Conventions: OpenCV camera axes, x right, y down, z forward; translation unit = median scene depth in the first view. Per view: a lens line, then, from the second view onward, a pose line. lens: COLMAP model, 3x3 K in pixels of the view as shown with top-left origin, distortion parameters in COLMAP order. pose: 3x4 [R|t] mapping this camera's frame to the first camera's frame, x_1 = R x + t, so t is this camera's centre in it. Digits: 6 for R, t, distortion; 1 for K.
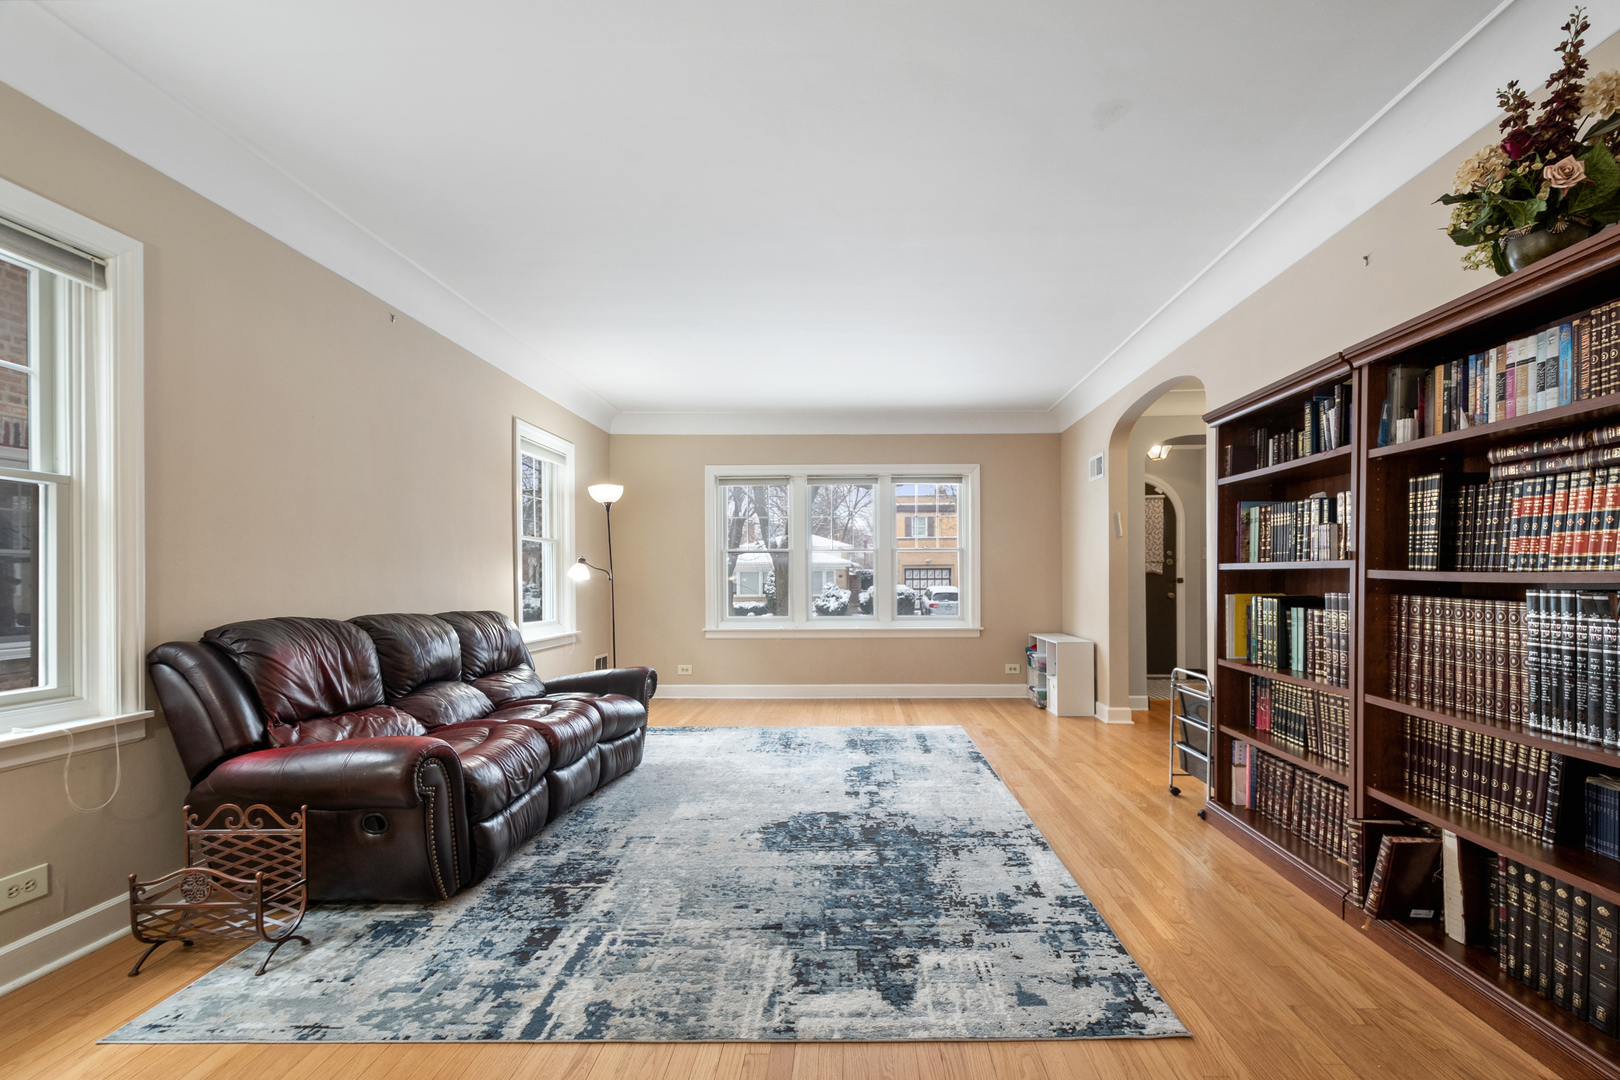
lens RADIAL K [[710.5, 0, 842.8], [0, 710.5, 585.7], [0, 0, 1]] dist [0.016129, -0.004751]
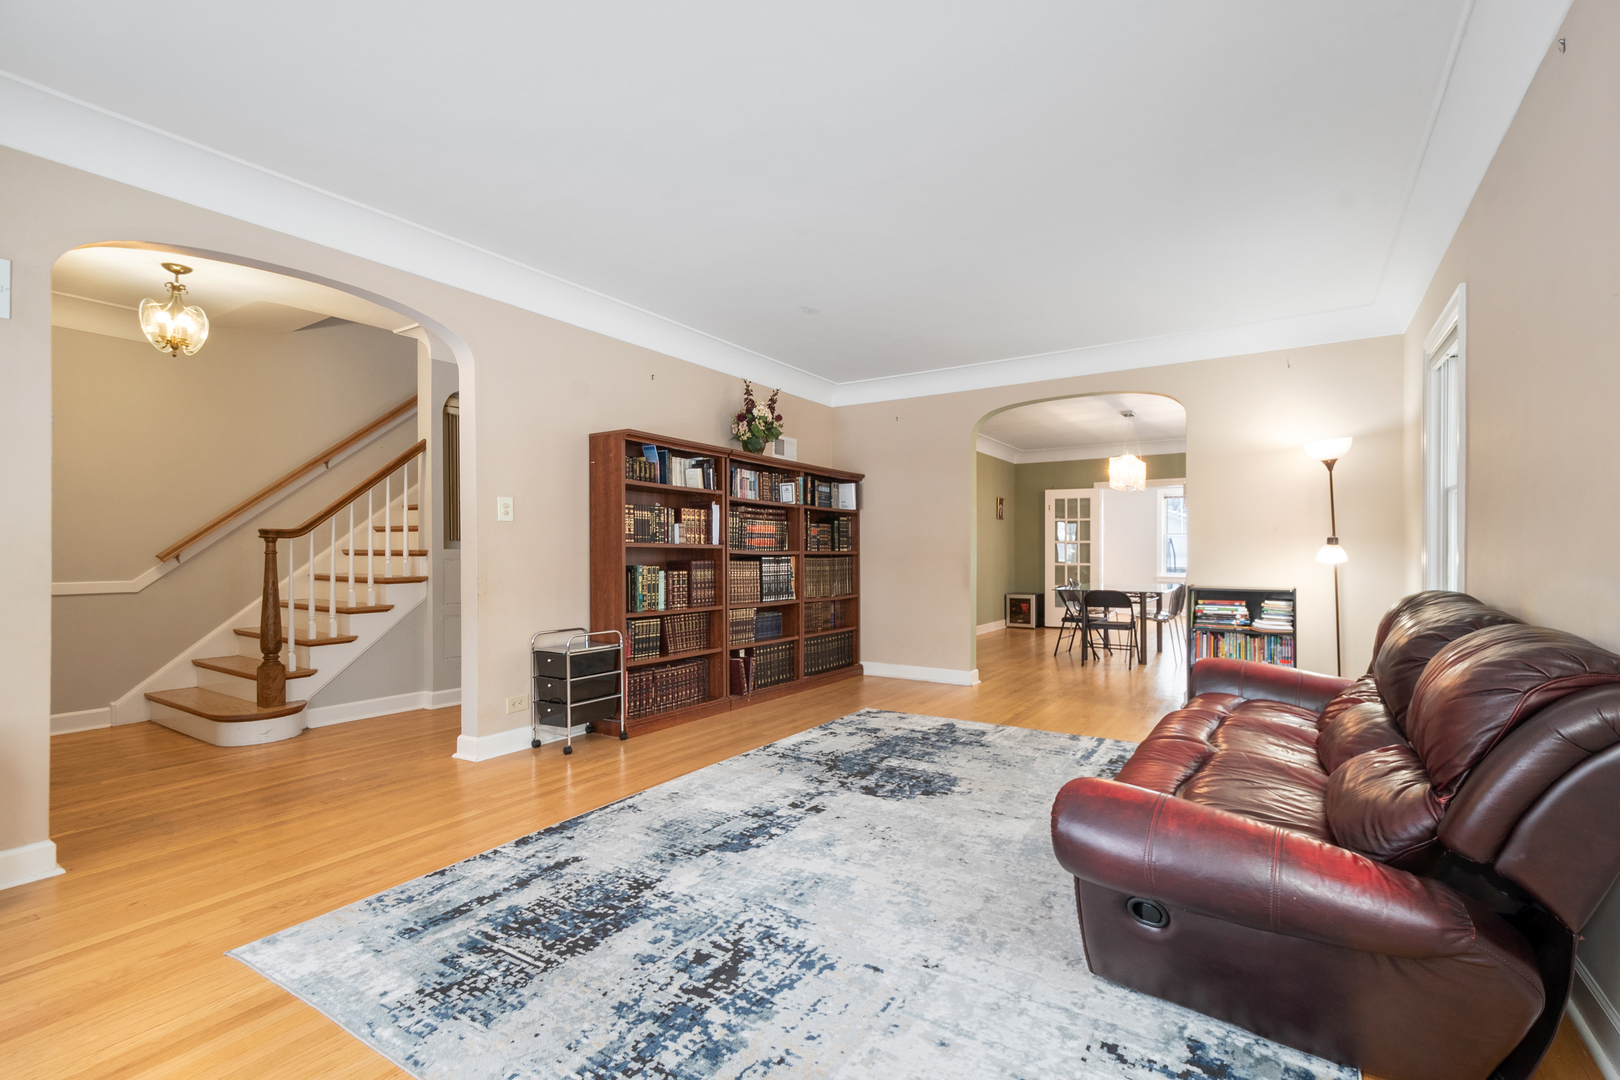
lens RADIAL K [[710.5, 0, 852.8], [0, 710.5, 560.5], [0, 0, 1]] dist [0.016129, -0.004751]
pose [[-0.866386, -0.001669, 0.499373, -0.612084], [0.008658, 0.999794, 0.018362, -0.021526], [-0.499300, 0.020232, -0.866193, 2.352864]]
